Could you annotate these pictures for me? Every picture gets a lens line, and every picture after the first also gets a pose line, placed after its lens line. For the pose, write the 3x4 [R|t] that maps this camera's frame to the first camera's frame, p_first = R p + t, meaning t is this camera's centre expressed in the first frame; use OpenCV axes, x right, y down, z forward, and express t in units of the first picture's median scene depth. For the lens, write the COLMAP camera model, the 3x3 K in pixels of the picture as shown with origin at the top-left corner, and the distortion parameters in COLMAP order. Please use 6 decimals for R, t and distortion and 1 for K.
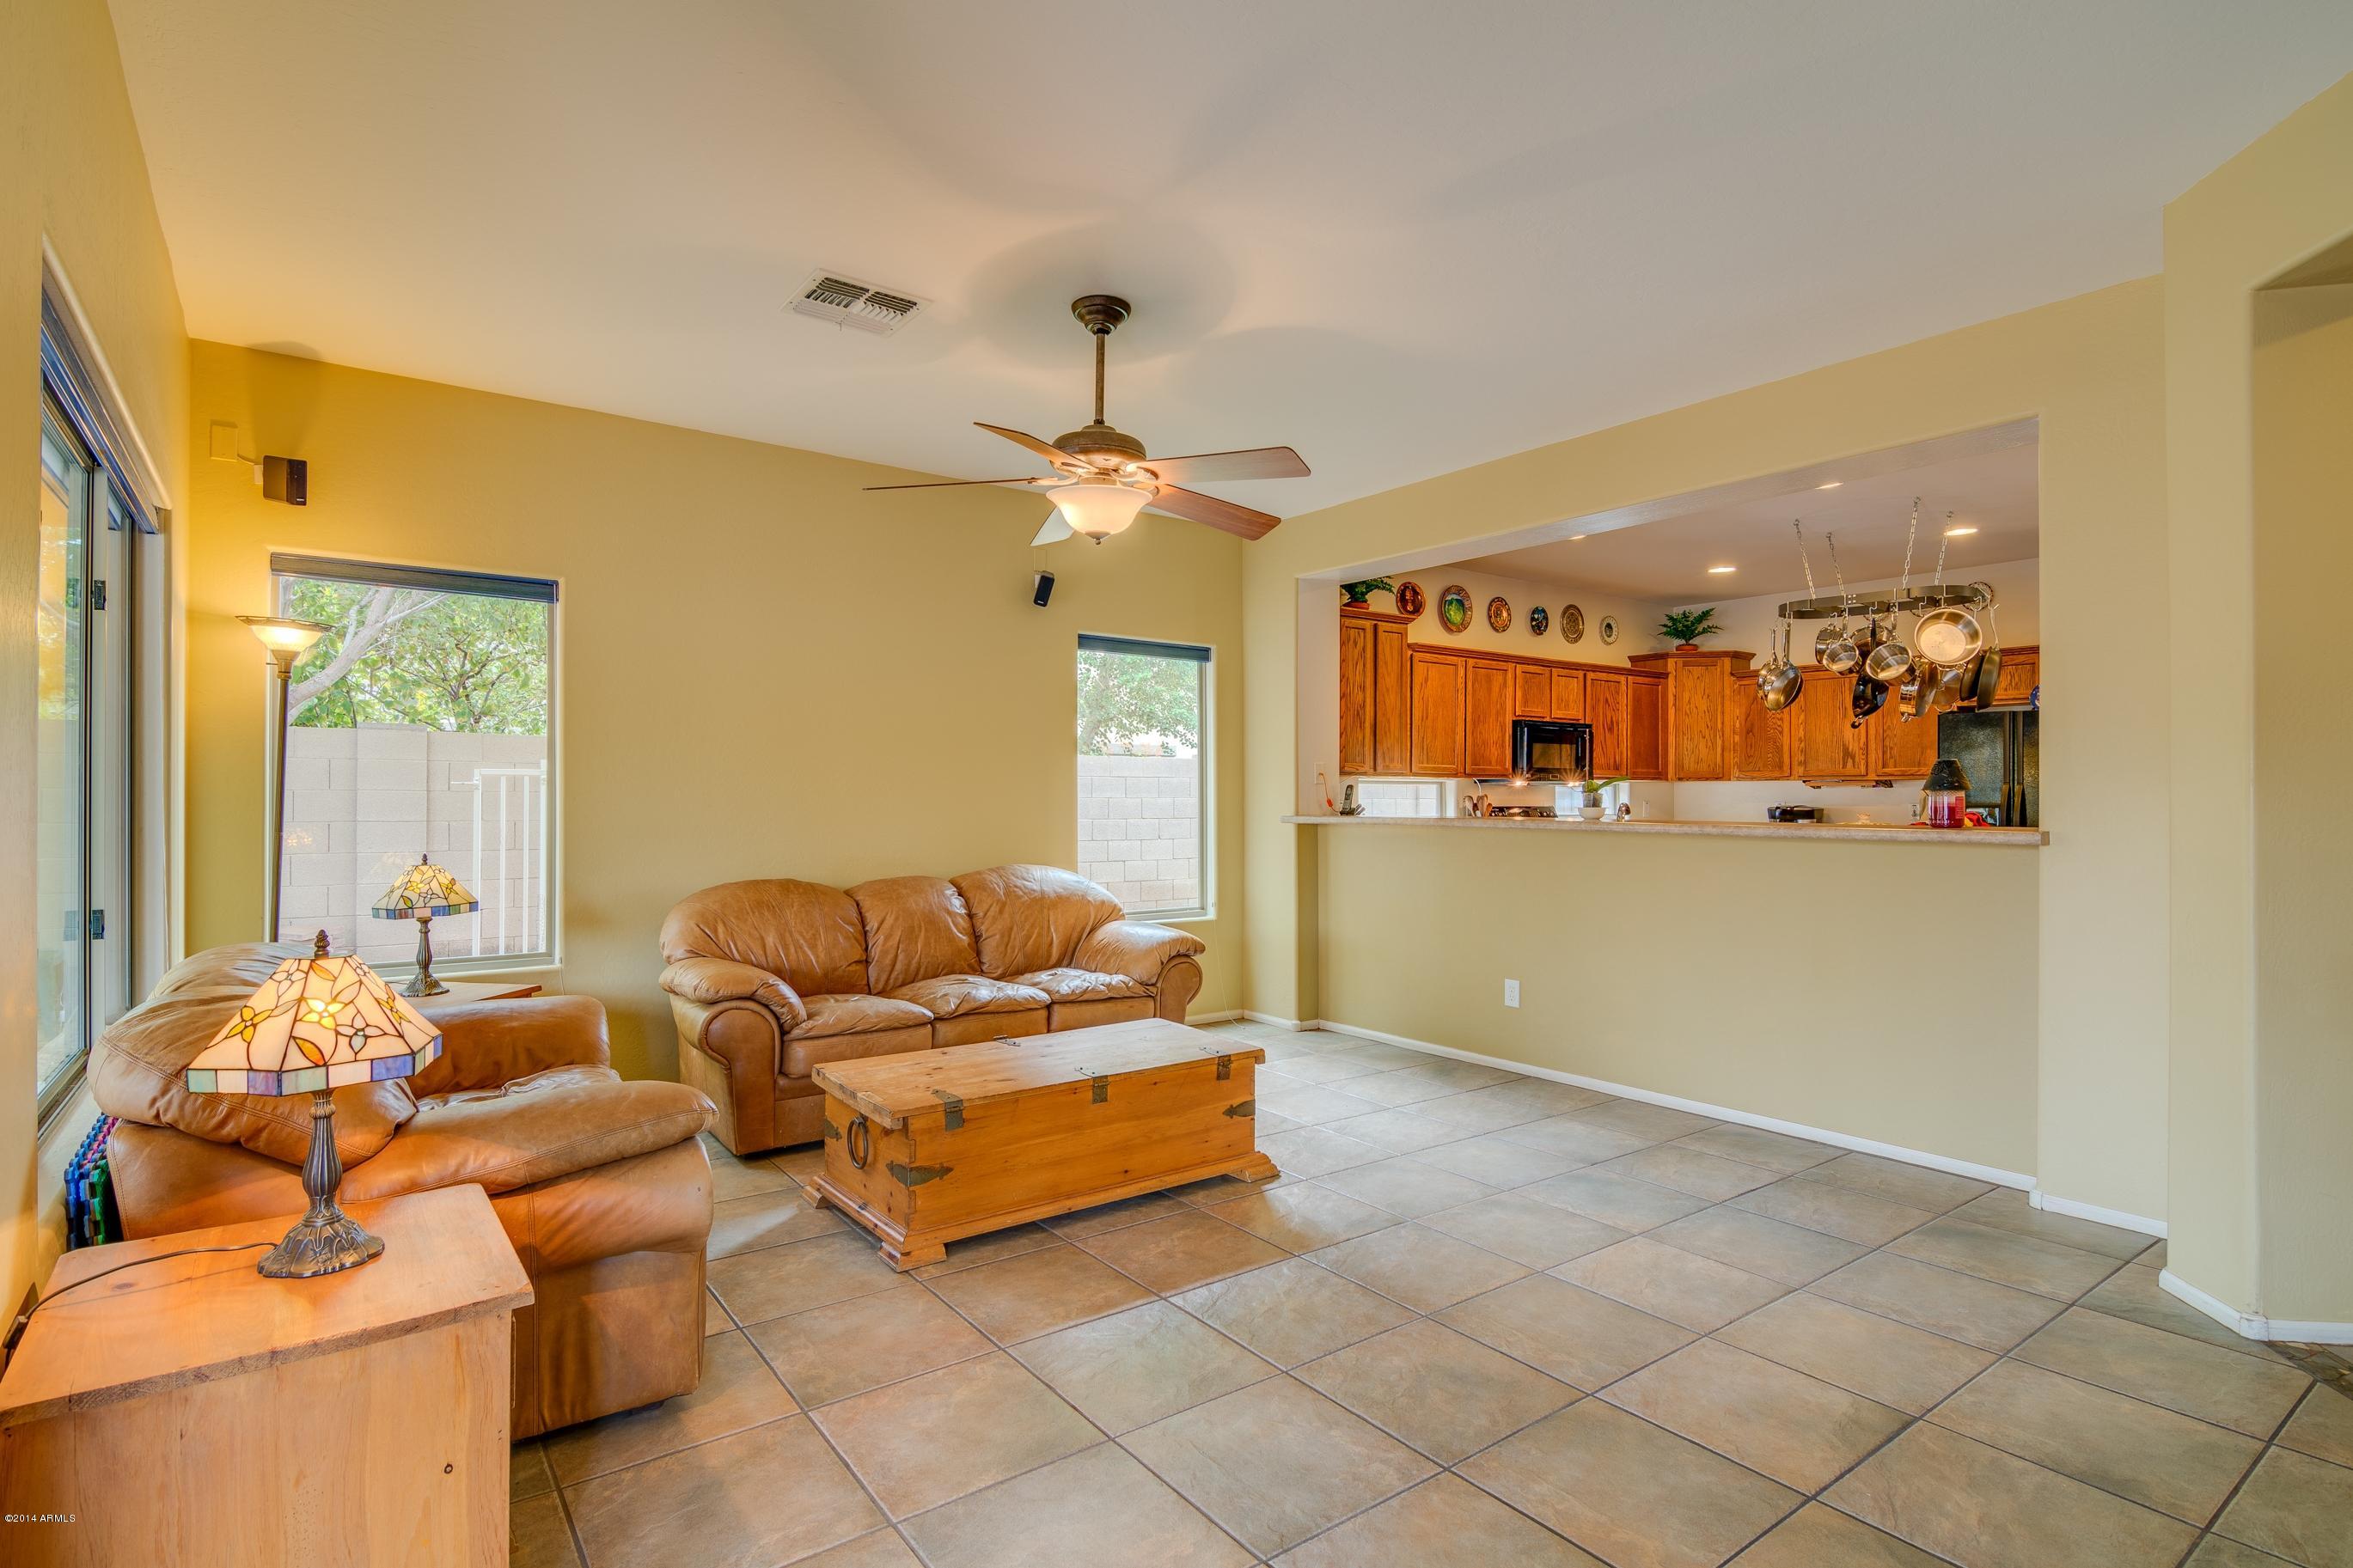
lens RADIAL K [[1151.2, 0, 1175.0], [0, 1151.2, 792.6], [0, 0, 1]] dist [0.001876, -0.000347]
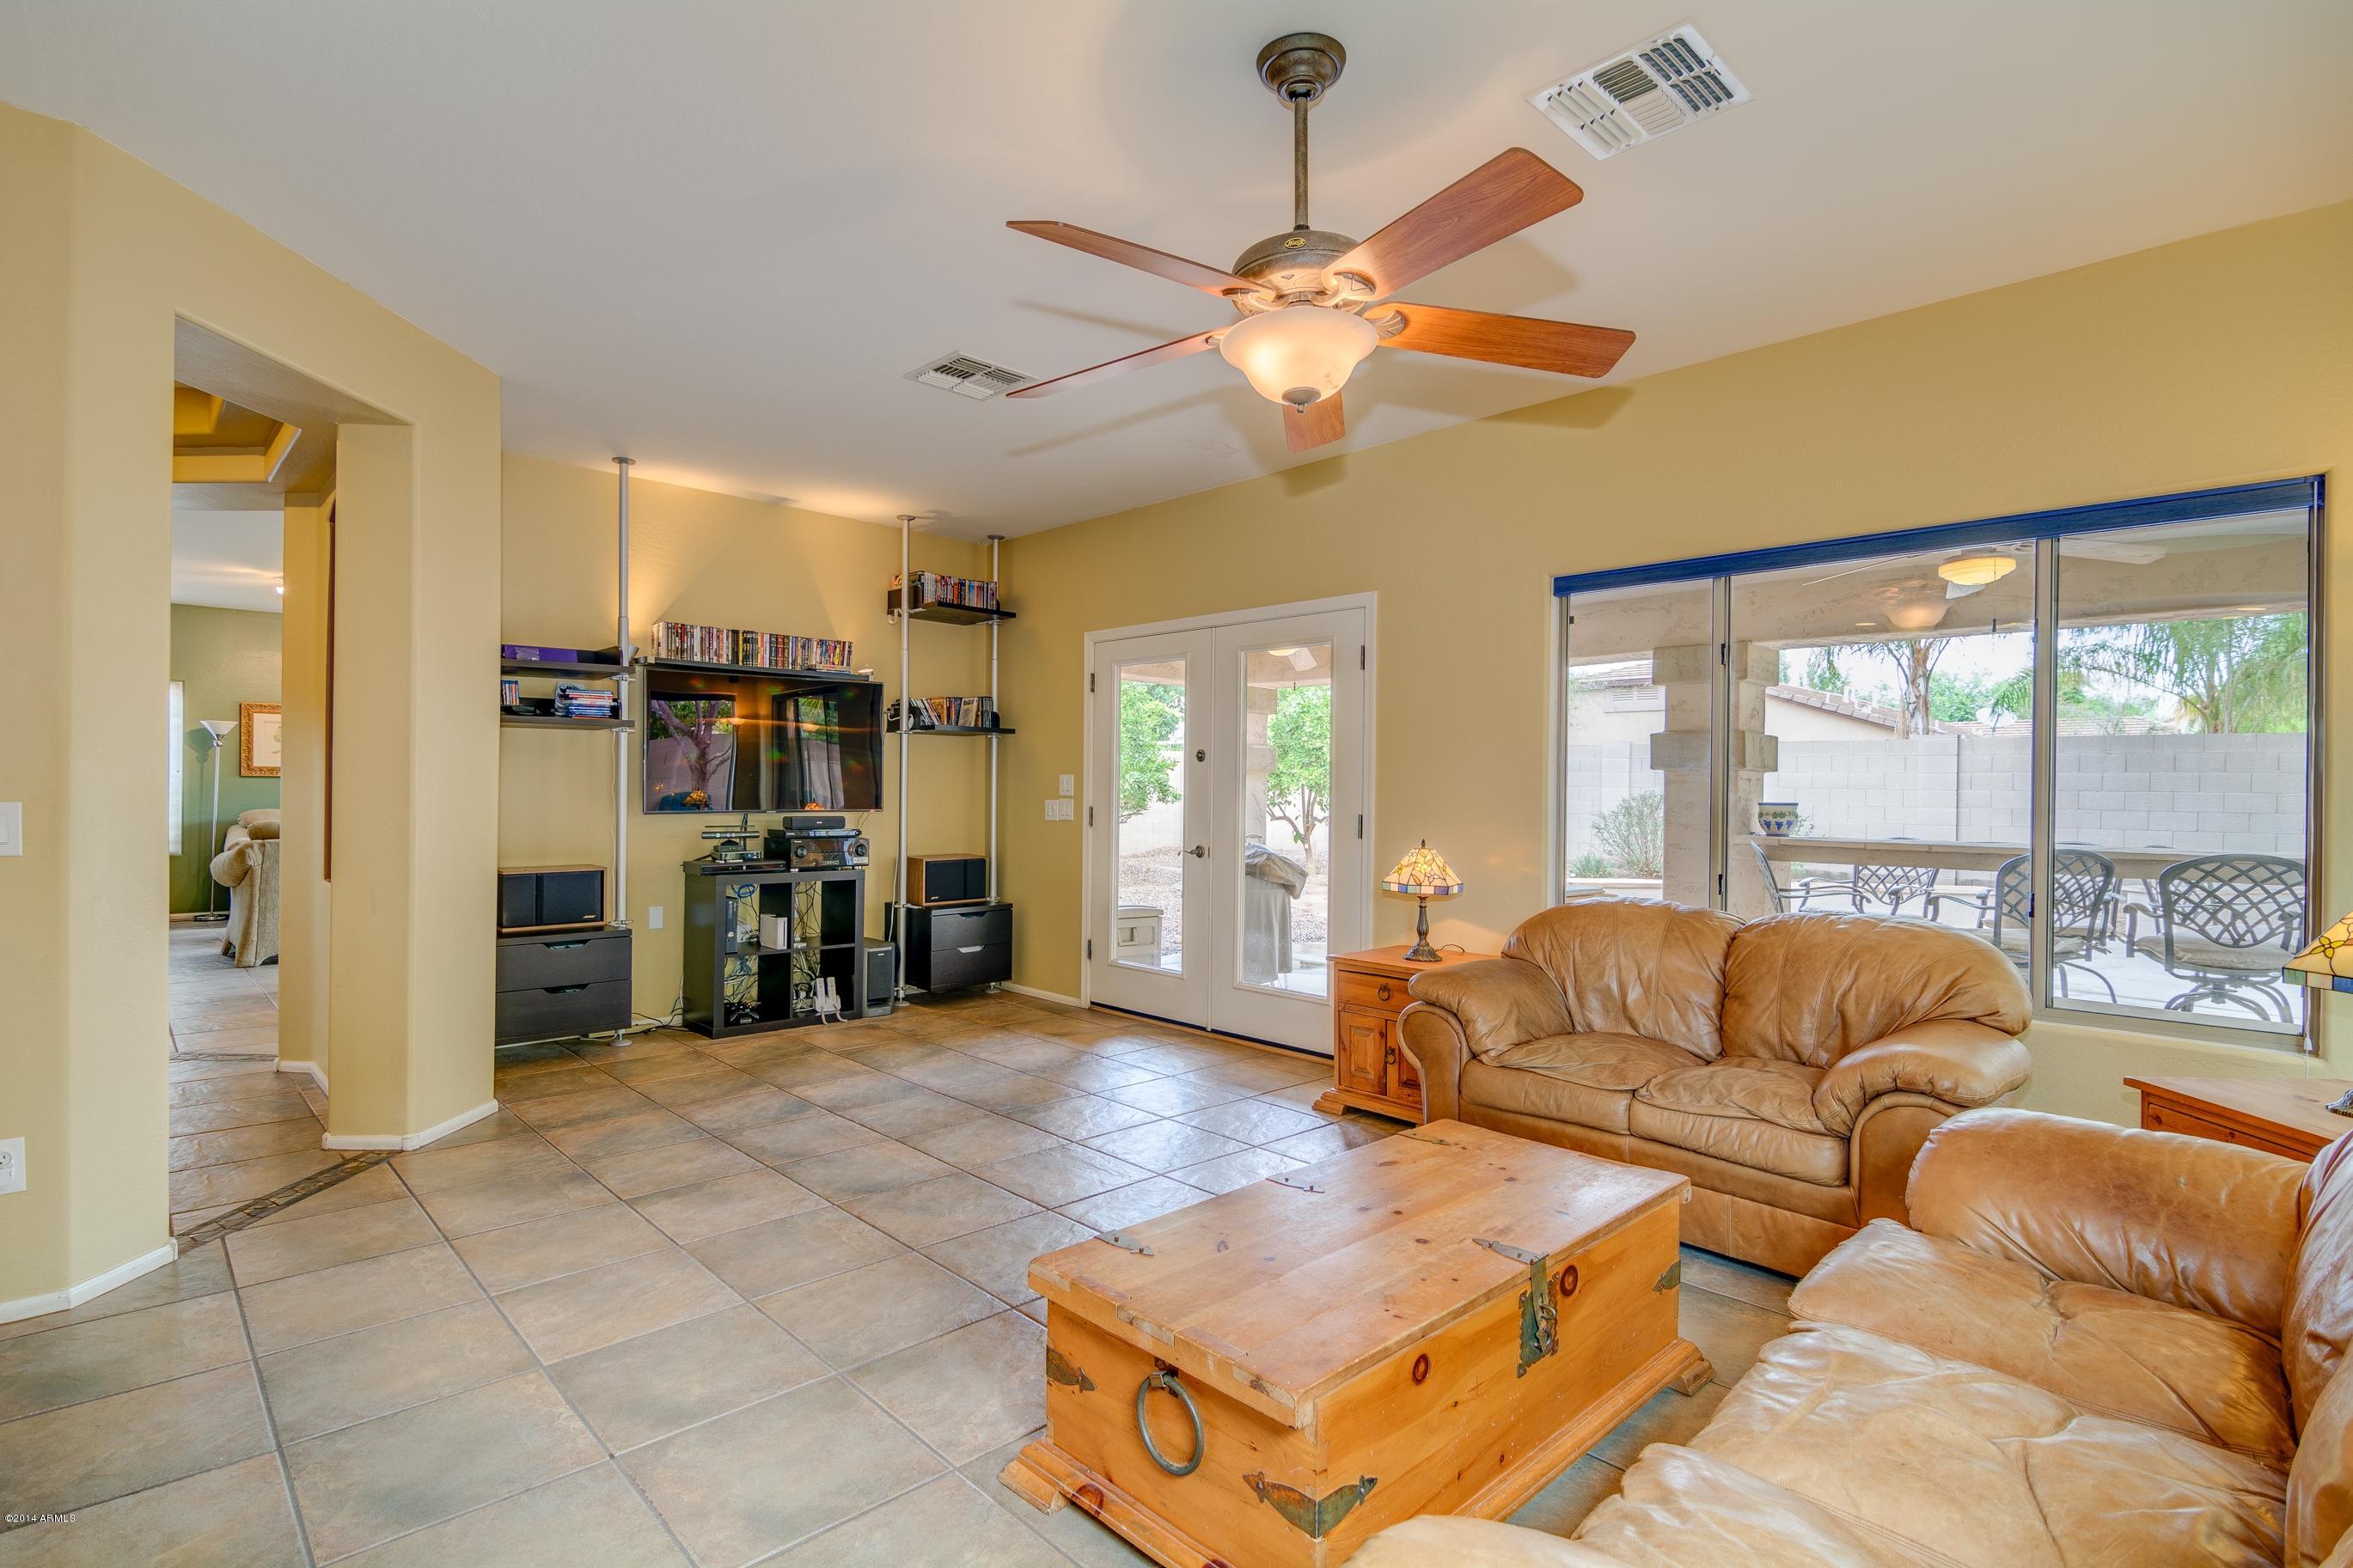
lens RADIAL K [[1151.2, 0, 1173.9], [0, 1151.2, 786.0], [0, 0, 1]] dist [0.001876, -0.000347]
pose [[-0.991661, -0.010807, -0.128417, 0.116898], [-0.009484, 0.999896, -0.010907, 0.017919], [0.128522, -0.009598, -0.991660, 2.145993]]
